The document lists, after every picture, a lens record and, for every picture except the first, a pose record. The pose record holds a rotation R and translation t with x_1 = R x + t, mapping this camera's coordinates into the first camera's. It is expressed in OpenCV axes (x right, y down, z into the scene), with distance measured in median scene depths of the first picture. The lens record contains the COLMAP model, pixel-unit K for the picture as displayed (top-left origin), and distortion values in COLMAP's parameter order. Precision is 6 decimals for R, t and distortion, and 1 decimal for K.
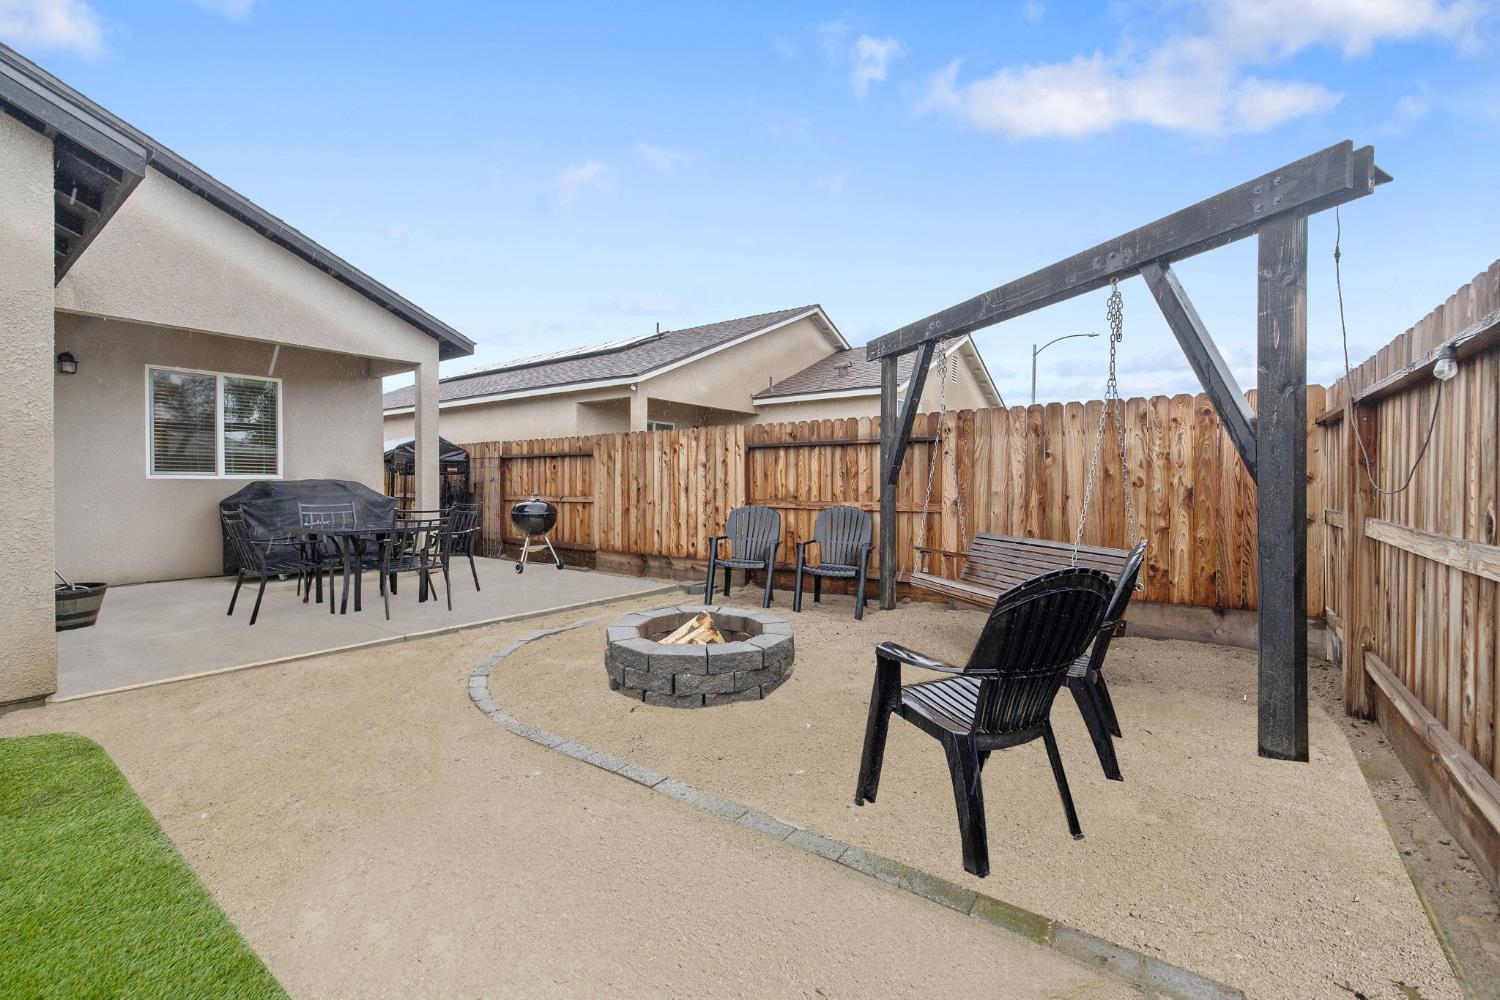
lens RADIAL K [[639.4, 0, 740.3], [0, 639.4, 490.6], [0, 0, 1]] dist [0.001697, 0.000505]
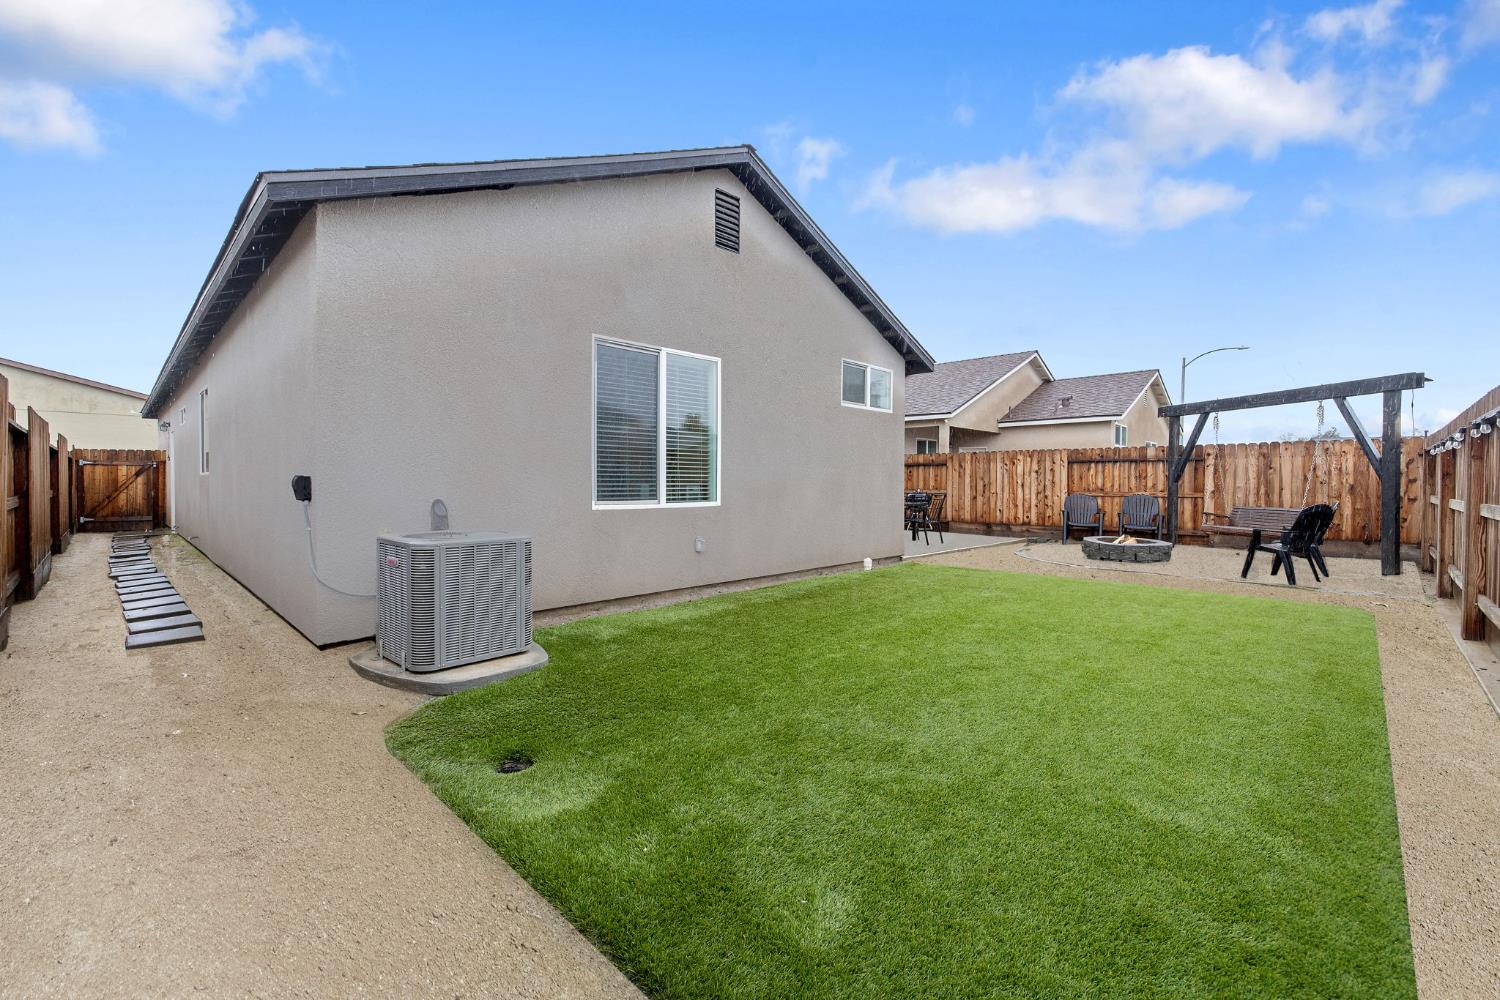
lens RADIAL K [[625.7, 0, 744.1], [0, 625.7, 492.4], [0, 0, 1]] dist [-0.000241, 0.000127]
pose [[0.989408, 0.005185, -0.145067, -0.588009], [-0.004657, 0.999981, 0.003975, 0.014093], [0.145085, -0.003257, 0.989414, -0.797932]]
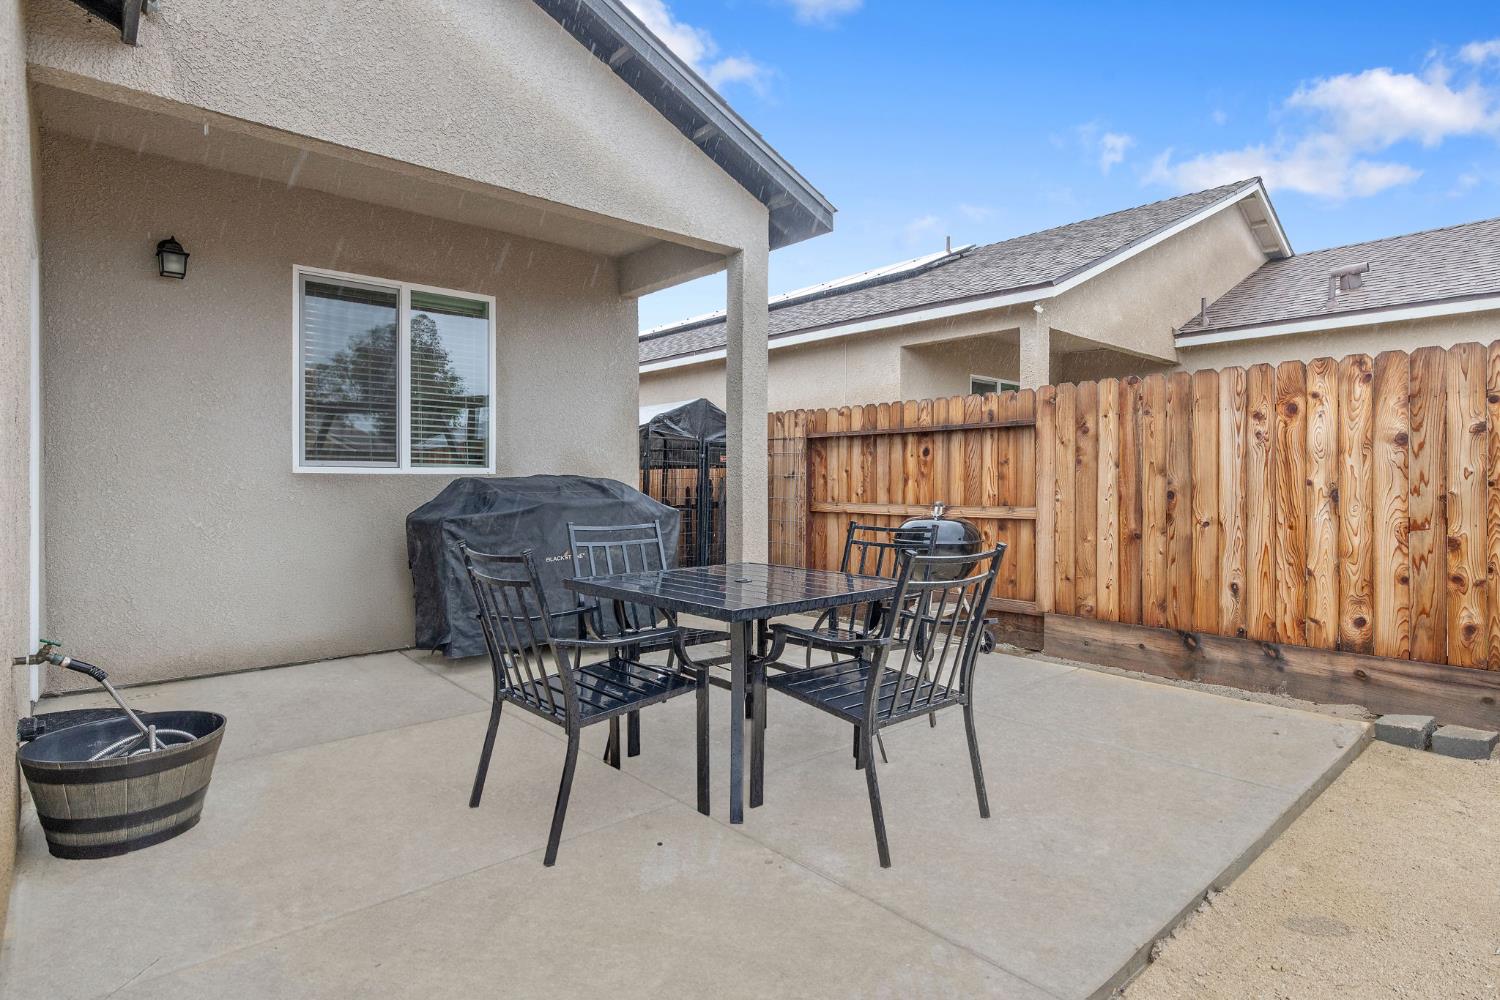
lens RADIAL K [[792.5, 0, 743.9], [0, 792.5, 482.9], [0, 0, 1]] dist [-0.001800, -0.000030]
pose [[0.977094, -0.000394, -0.212808, -0.366447], [-0.002140, 0.999930, -0.011675, -0.003150], [0.212798, 0.011863, 0.977024, 0.379177]]
